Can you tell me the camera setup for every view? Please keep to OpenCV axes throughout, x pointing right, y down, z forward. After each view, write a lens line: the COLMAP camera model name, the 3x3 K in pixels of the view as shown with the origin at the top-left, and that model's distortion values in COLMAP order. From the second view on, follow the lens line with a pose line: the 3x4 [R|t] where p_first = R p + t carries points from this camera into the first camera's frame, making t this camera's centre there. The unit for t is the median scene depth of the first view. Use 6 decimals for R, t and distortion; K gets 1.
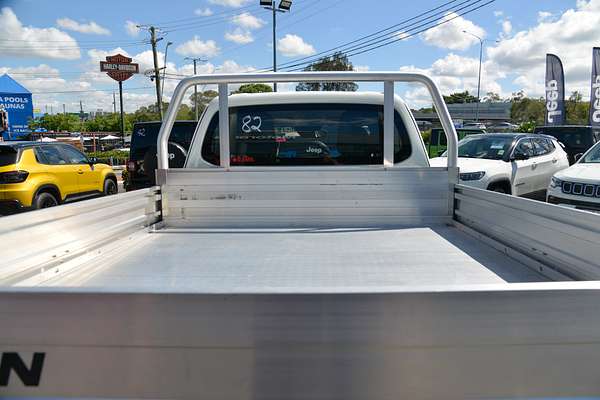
lens RADIAL K [[424.3, 0, 297.7], [0, 424.3, 204.1], [0, 0, 1]] dist [-0.092229, 0.002916]
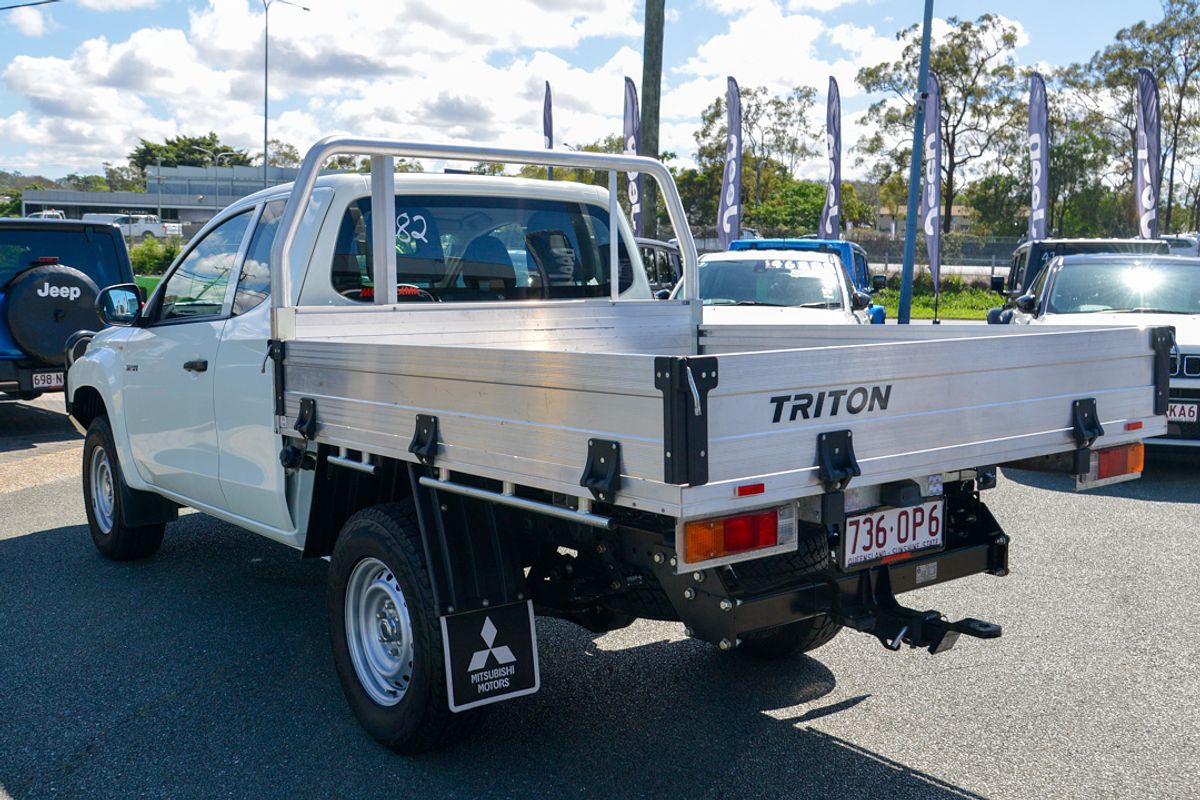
lens RADIAL K [[1222.2, 0, 600.1], [0, 1222.2, 410.8], [0, 0, 1]] dist [-0.051695, 0.000000]
pose [[0.773734, -0.060834, 0.630583, -0.858615], [0.083919, 0.996449, -0.006839, 0.078057], [-0.627928, 0.058210, 0.776091, -0.372884]]
